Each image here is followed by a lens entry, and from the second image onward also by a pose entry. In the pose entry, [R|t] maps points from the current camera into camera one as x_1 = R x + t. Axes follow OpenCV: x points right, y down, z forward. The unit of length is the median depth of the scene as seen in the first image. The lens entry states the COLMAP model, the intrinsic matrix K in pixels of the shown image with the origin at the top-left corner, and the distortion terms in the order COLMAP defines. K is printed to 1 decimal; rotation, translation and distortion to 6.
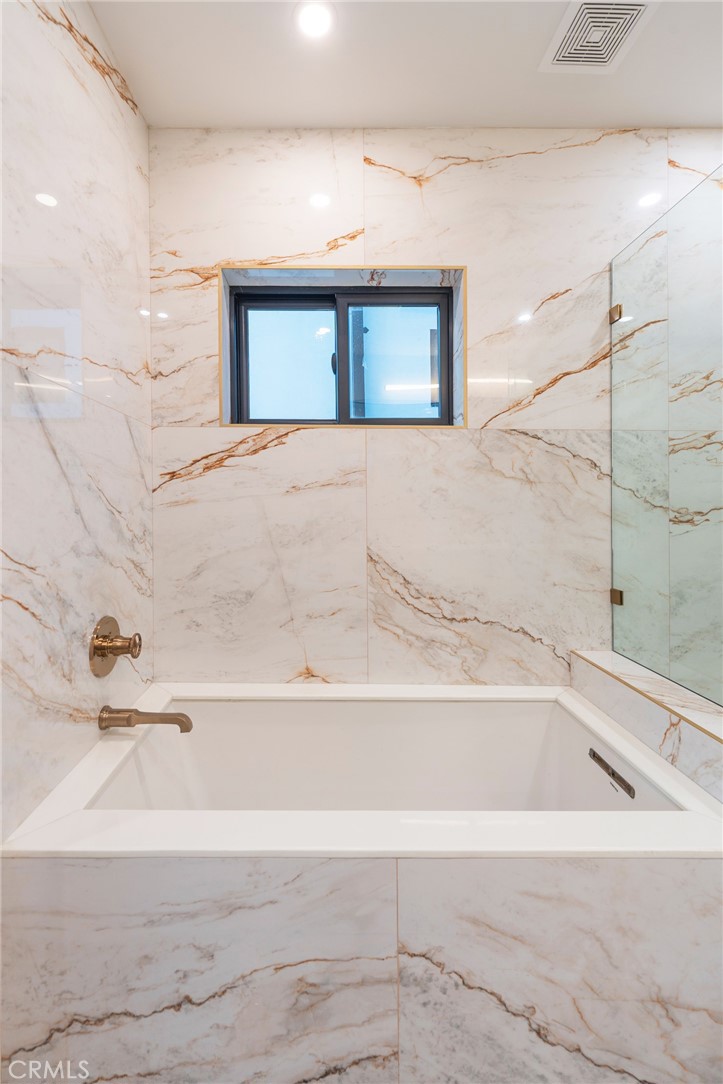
lens RADIAL K [[471.5, 0, 357.9], [0, 471.5, 512.1], [0, 0, 1]] dist [-0.001349, -0.000527]
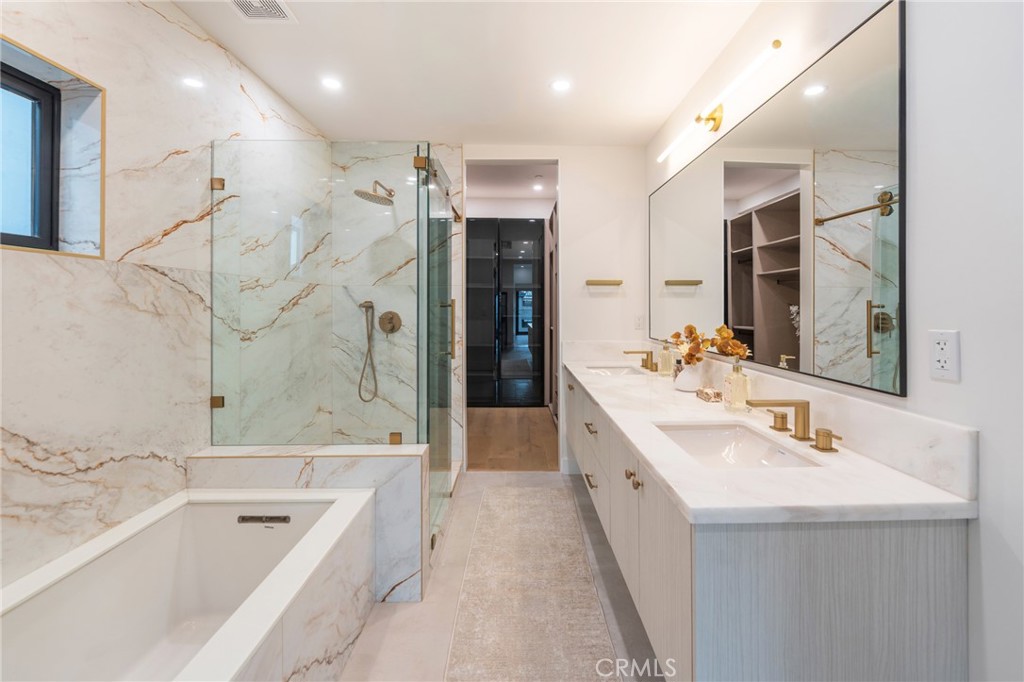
lens RADIAL K [[420.2, 0, 514.5], [0, 420.2, 306.3], [0, 0, 1]] dist [-0.000884, -0.000265]
pose [[0.014105, -0.004043, 0.999892, -0.588294], [0.012896, 0.999909, 0.003861, -0.076190], [-0.999817, 0.012840, 0.014156, 0.168603]]
